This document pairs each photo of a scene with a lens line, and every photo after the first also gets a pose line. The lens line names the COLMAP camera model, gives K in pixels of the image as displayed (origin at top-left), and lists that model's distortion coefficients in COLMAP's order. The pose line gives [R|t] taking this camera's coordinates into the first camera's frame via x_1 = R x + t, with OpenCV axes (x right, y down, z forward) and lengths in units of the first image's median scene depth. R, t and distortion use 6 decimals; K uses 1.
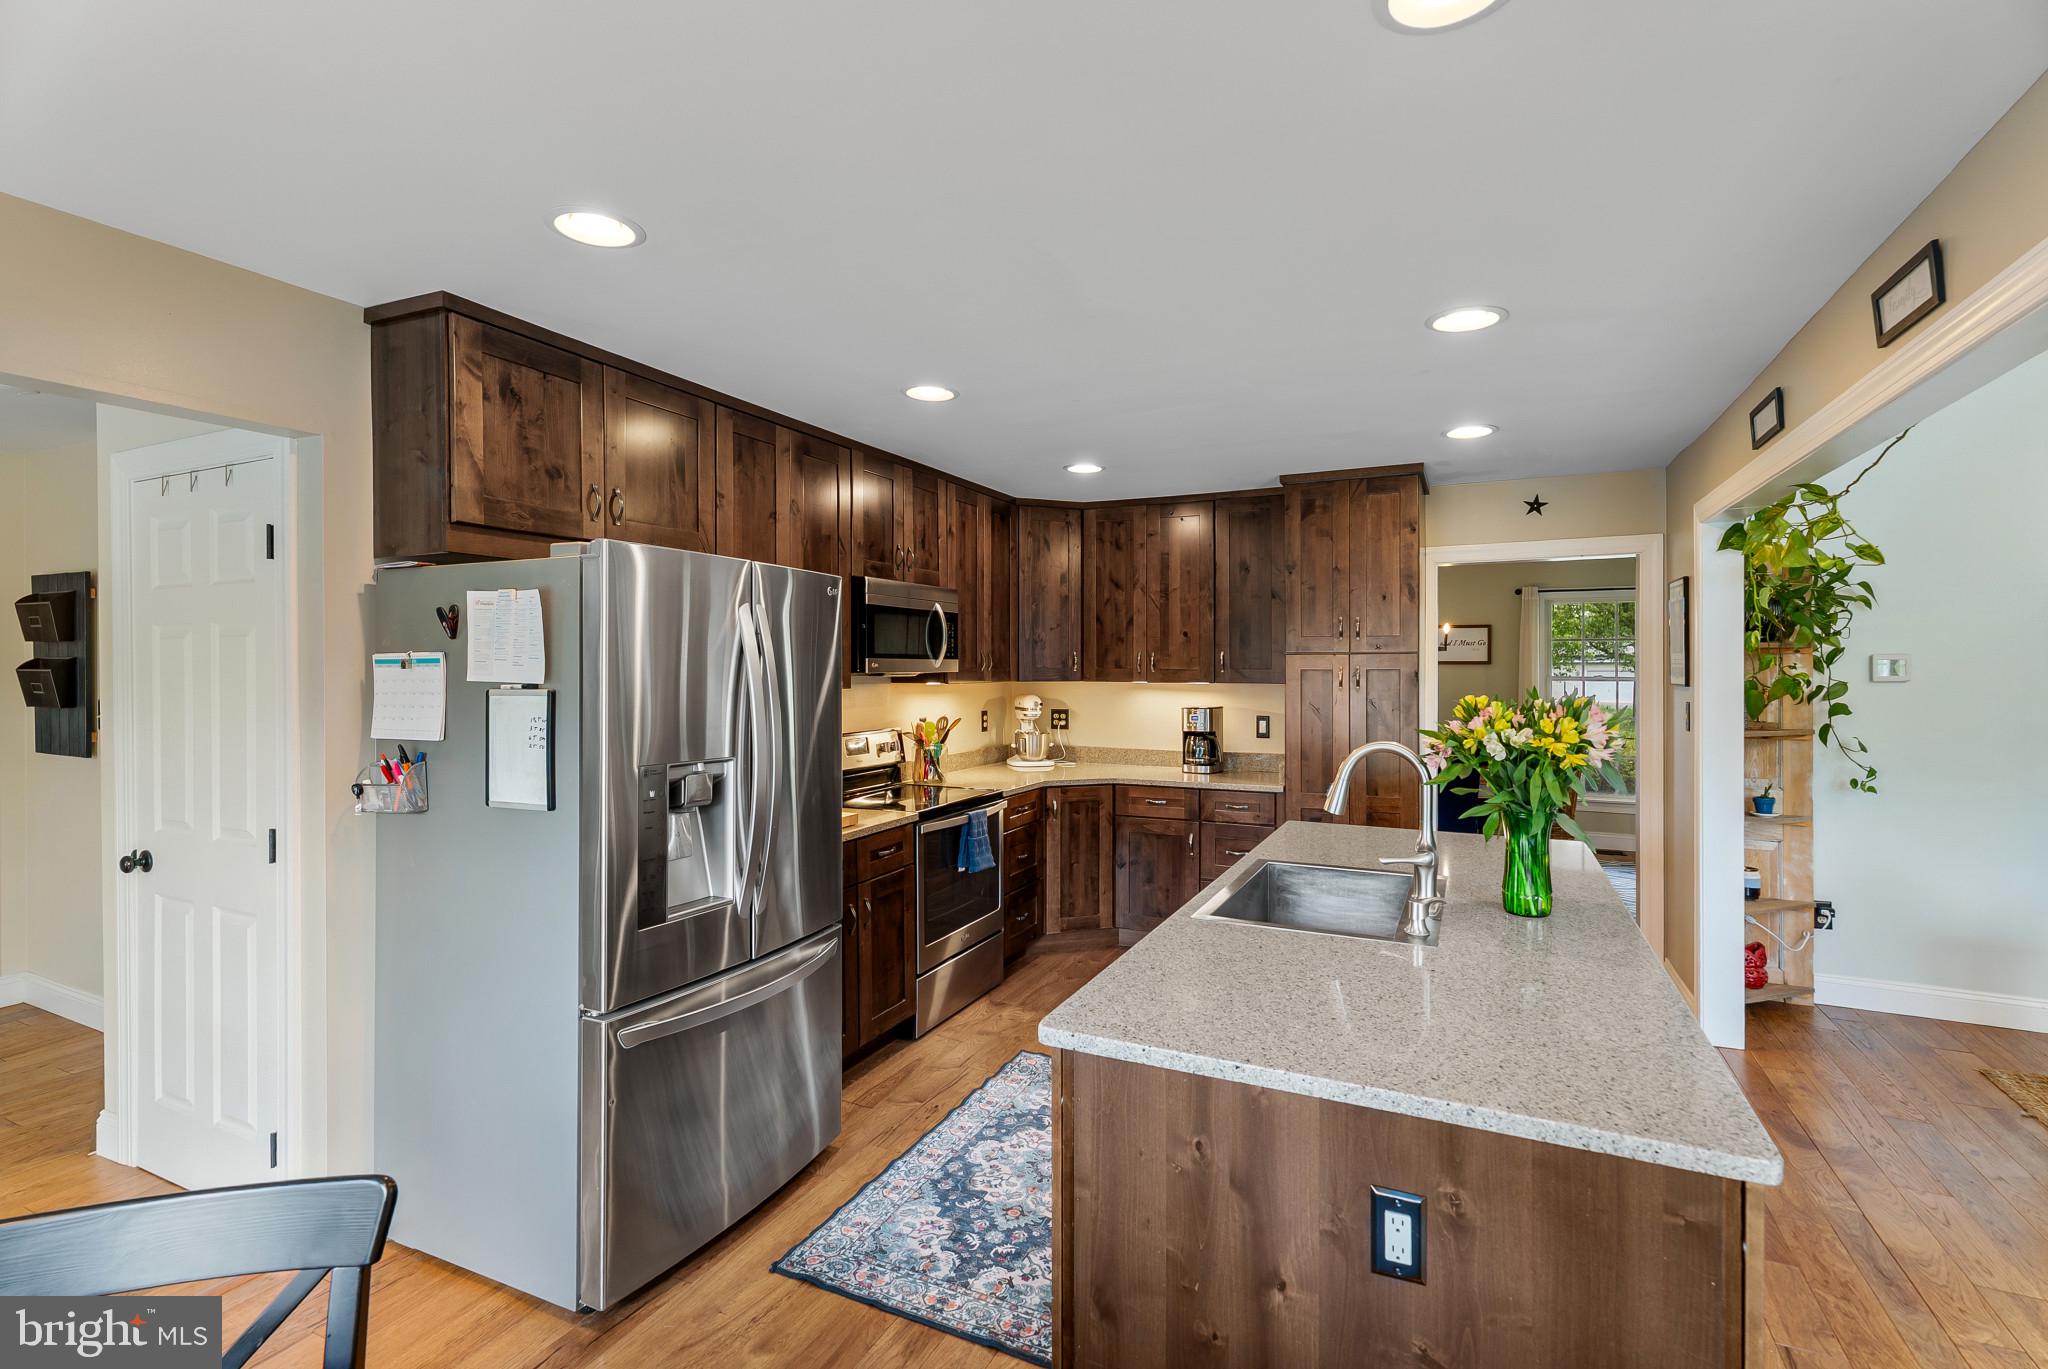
lens RADIAL K [[931.5, 0, 1066.7], [0, 931.5, 673.8], [0, 0, 1]] dist [0.002287, -0.000931]
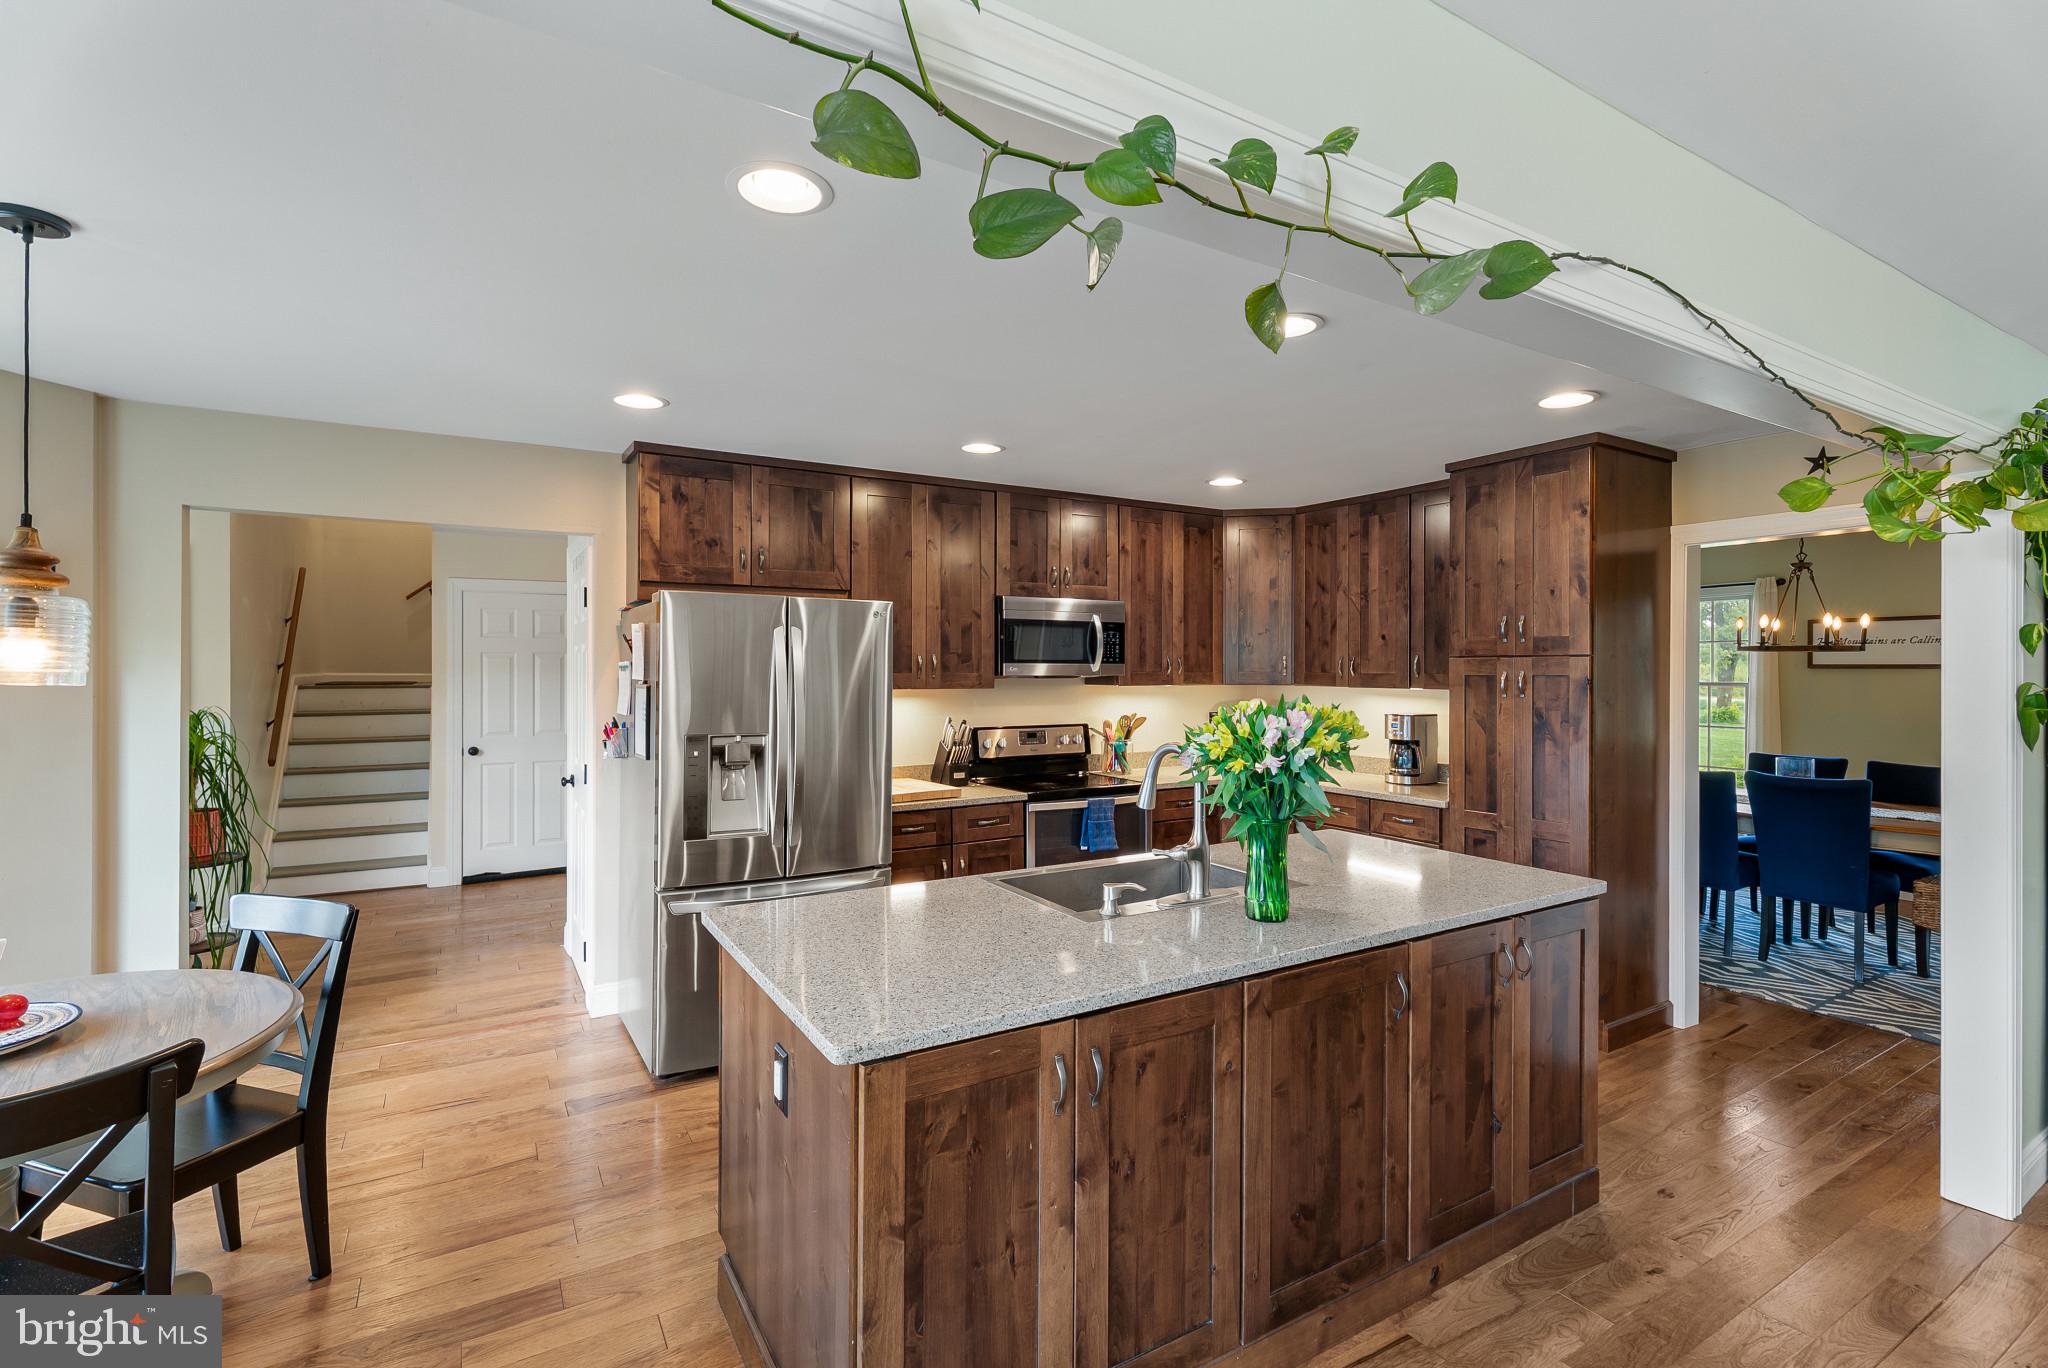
lens RADIAL K [[931.5, 0, 1039.6], [0, 931.5, 673.6], [0, 0, 1]] dist [0.002287, -0.000931]
pose [[0.836608, 0.003905, -0.547788, 0.411667], [-0.005868, 0.999981, -0.001834, -0.001483], [0.547771, 0.004748, 0.836615, 0.012161]]
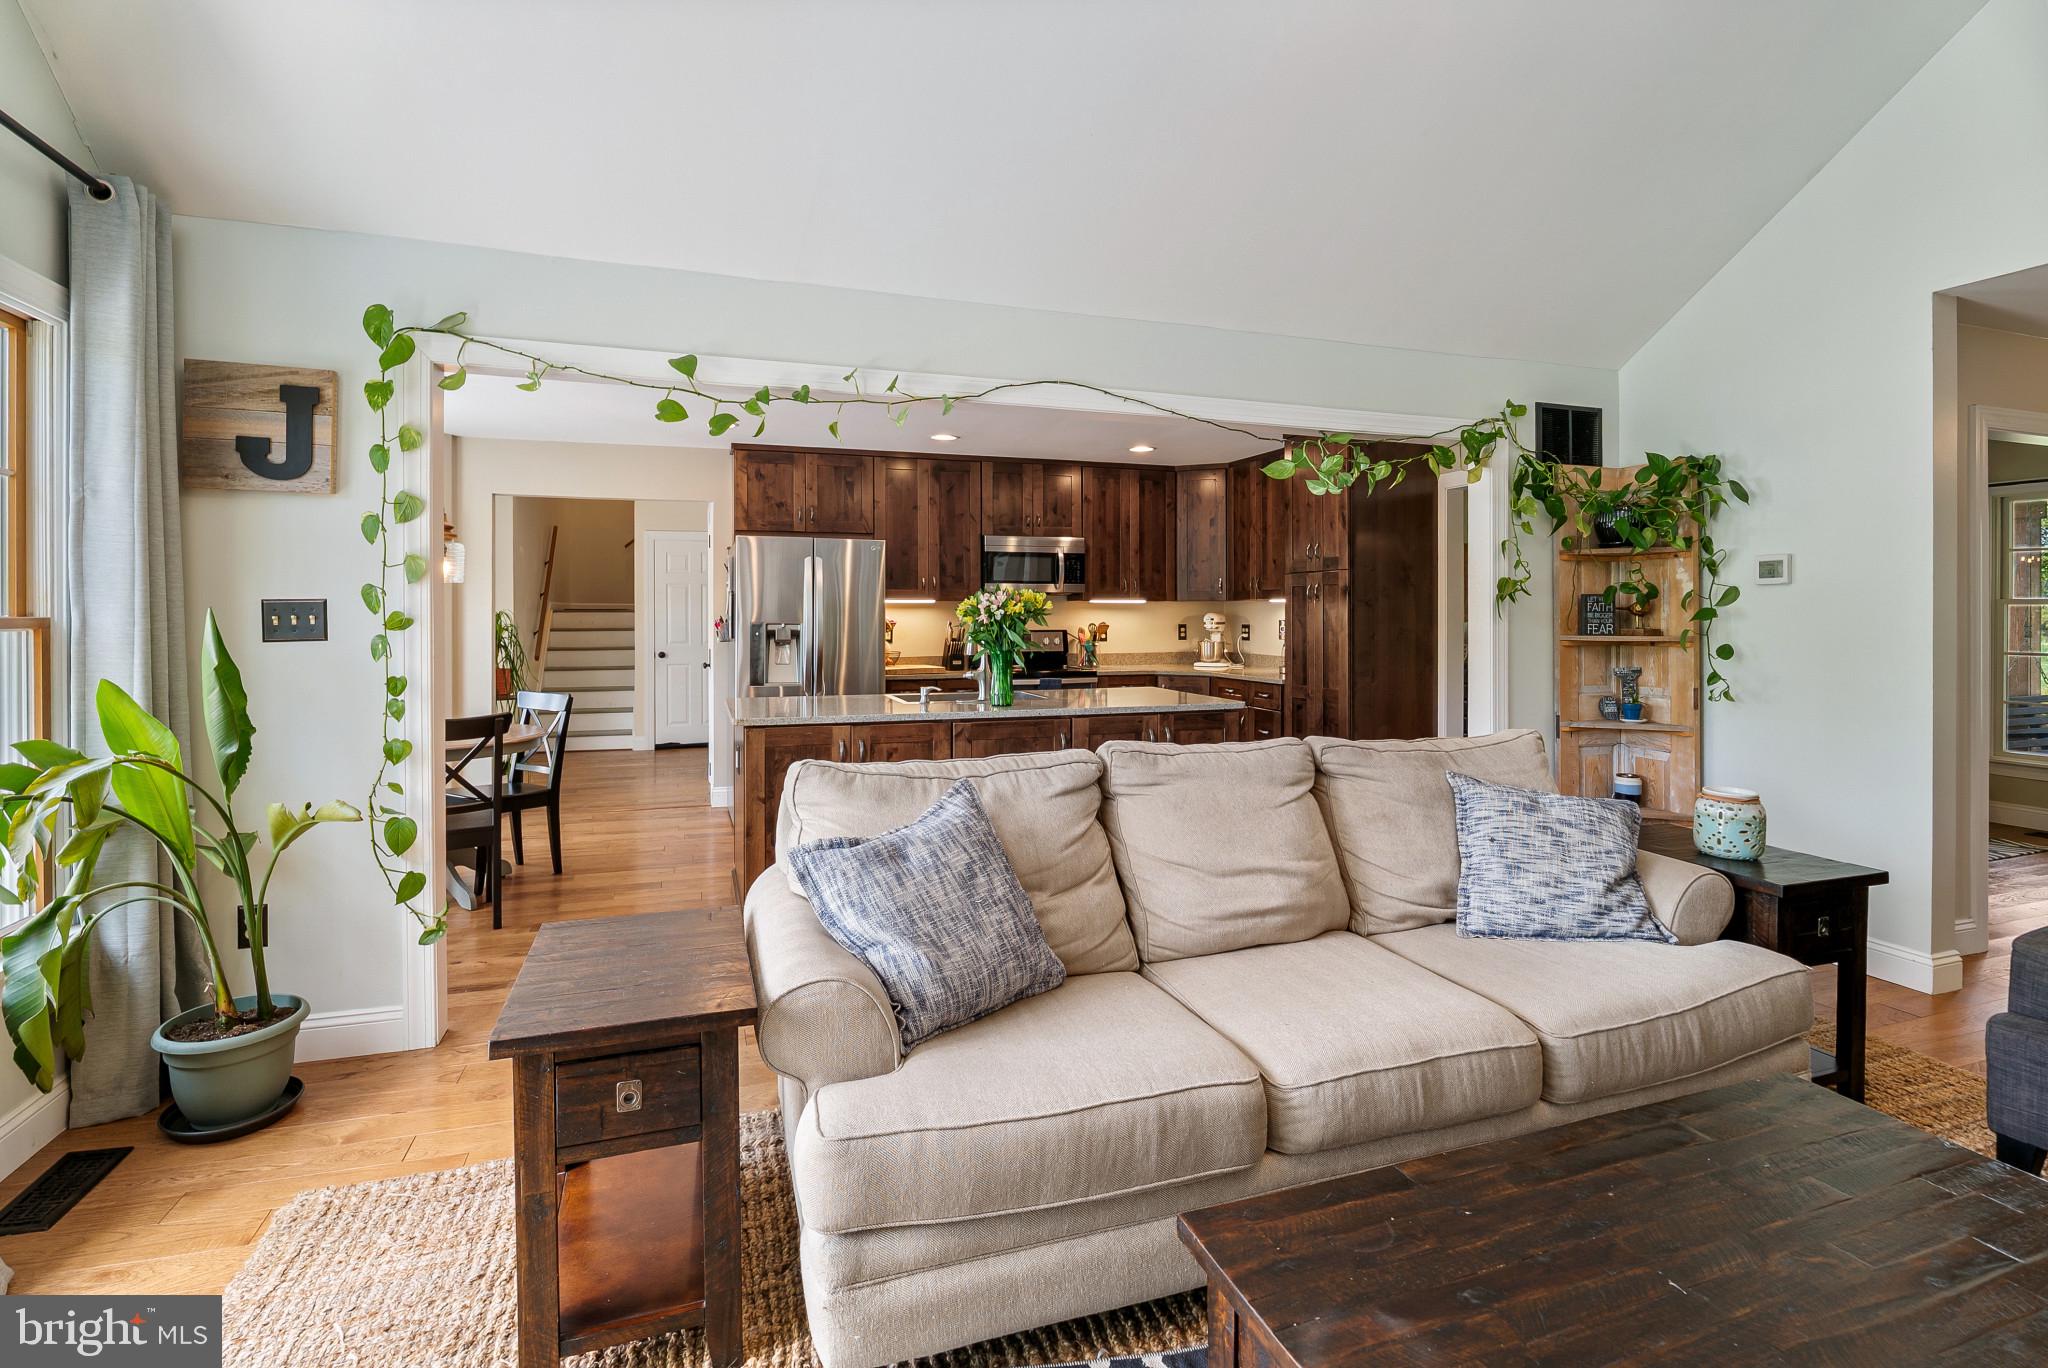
lens RADIAL K [[937.6, 0, 1033.3], [0, 937.6, 615.1], [0, 0, 1]] dist [-0.011676, 0.000772]
pose [[0.709933, 0.000668, -0.704269, 0.899824], [-0.003563, 0.999990, -0.002643, 0.039056], [0.704260, 0.004386, 0.709928, -0.136725]]
